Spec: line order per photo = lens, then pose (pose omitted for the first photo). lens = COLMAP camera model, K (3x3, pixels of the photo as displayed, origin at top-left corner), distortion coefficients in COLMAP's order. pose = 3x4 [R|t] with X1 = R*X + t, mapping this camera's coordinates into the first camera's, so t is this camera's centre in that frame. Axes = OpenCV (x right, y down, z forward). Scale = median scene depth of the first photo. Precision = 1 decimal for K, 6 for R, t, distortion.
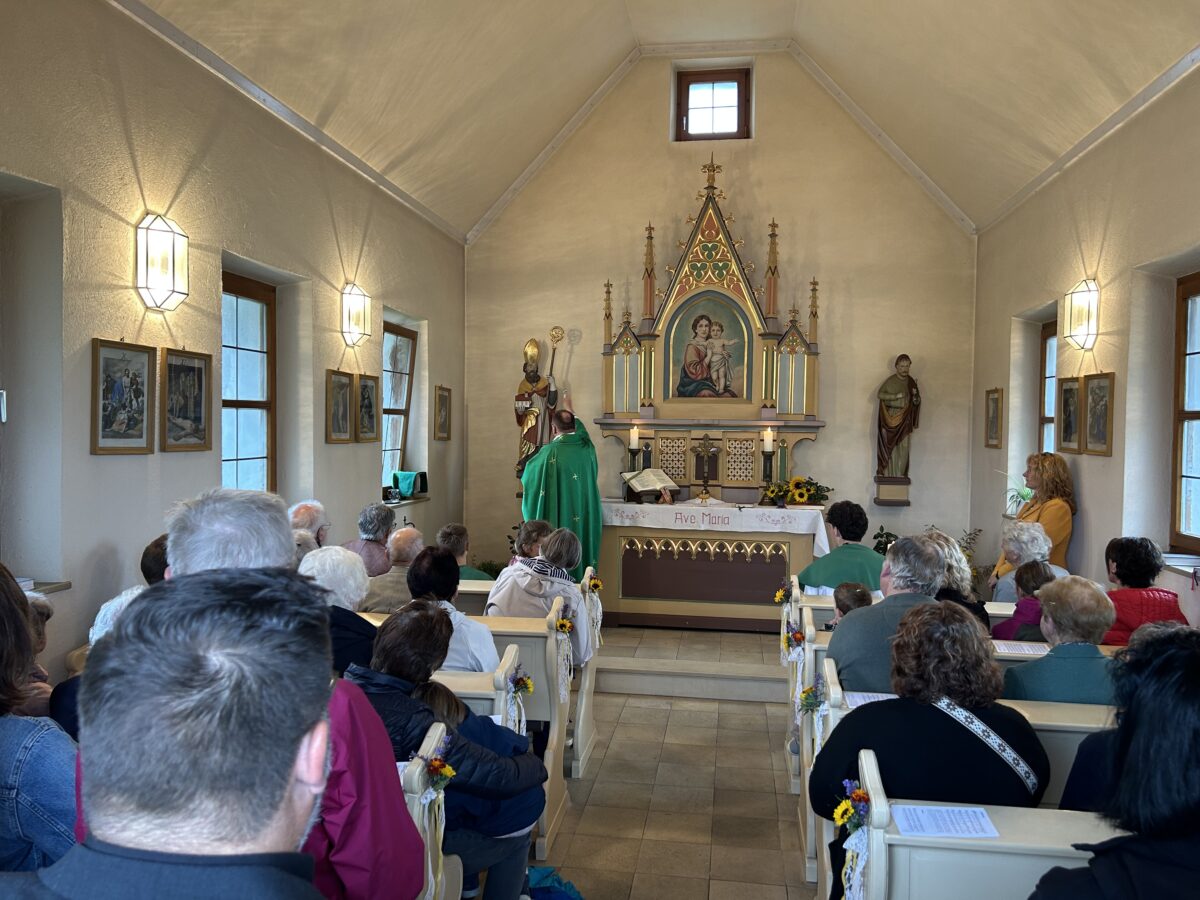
lens RADIAL K [[912.2, 0, 598.0], [0, 912.2, 455.1], [0, 0, 1]] dist [0.062231, -0.066324]
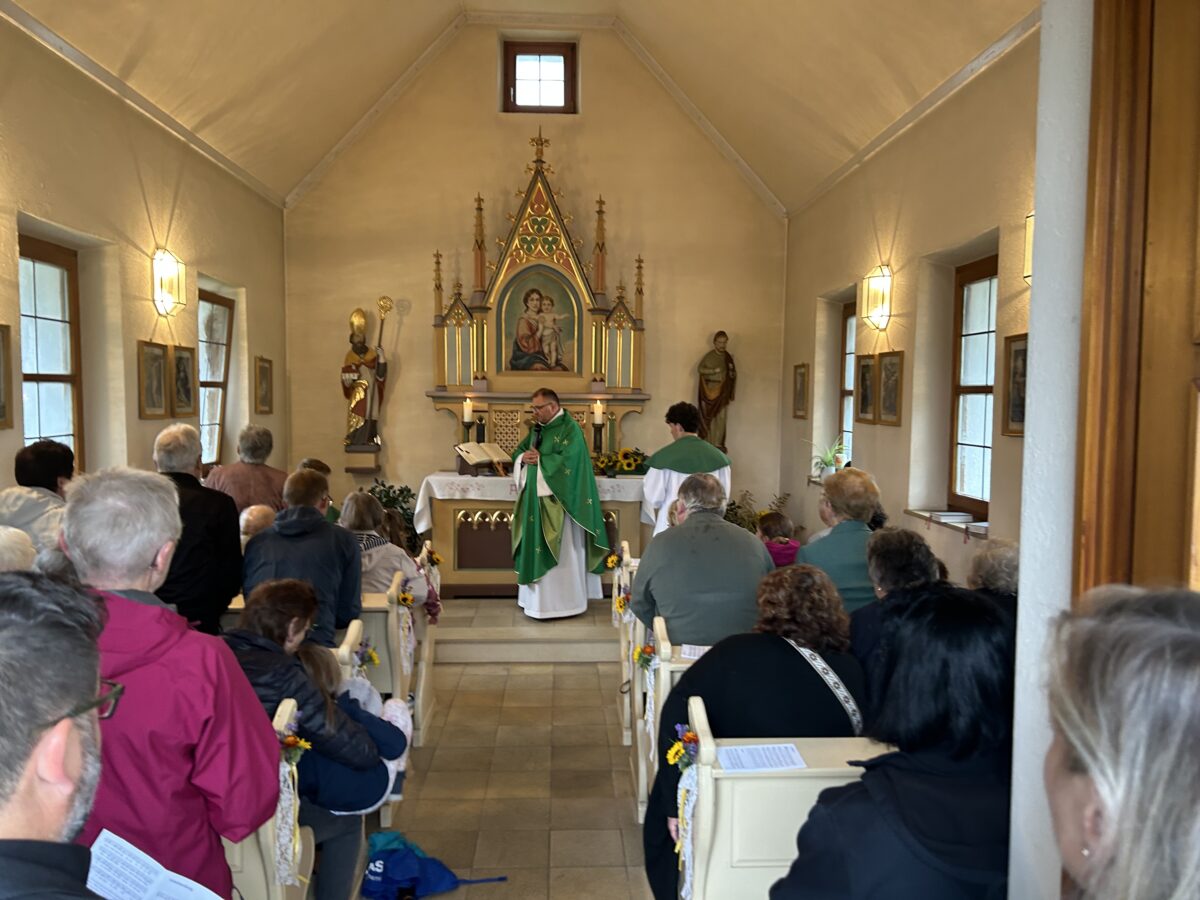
lens RADIAL K [[910.6, 0, 594.7], [0, 910.6, 465.3], [0, 0, 1]] dist [0.062865, -0.077370]
pose [[0.982992, -0.015973, 0.182954, -0.009296], [0.007959, 0.998980, 0.044455, -0.003320], [-0.183478, -0.042243, 0.982116, -0.018243]]
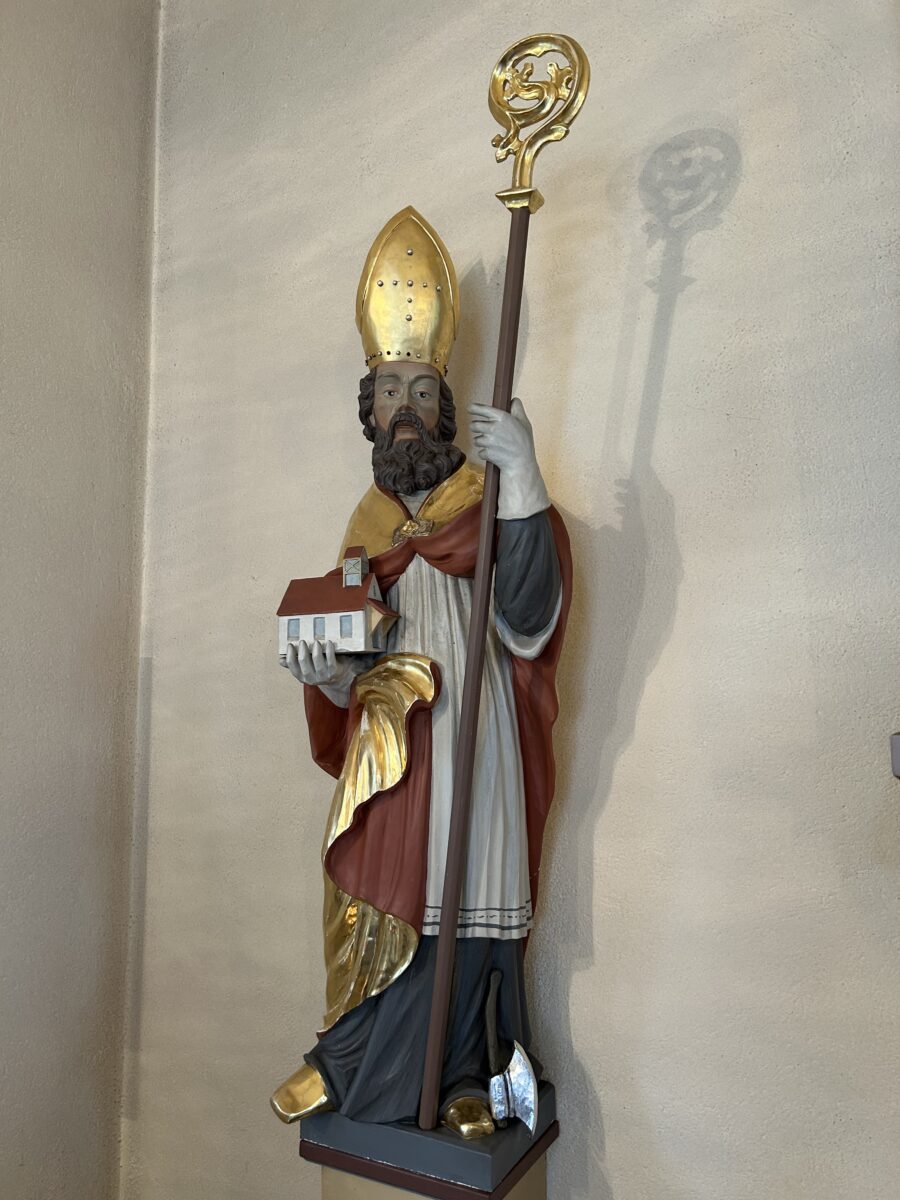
lens RADIAL K [[912.4, 0, 450.0], [0, 912.4, 600.0], [0, 0, 1]] dist [0.068630, -0.075063]
pose [[0.944456, -0.049699, -0.324859, -0.025034], [-0.003487, 0.986928, -0.161124, -0.056148], [0.328621, 0.153307, 0.931936, 1.289007]]
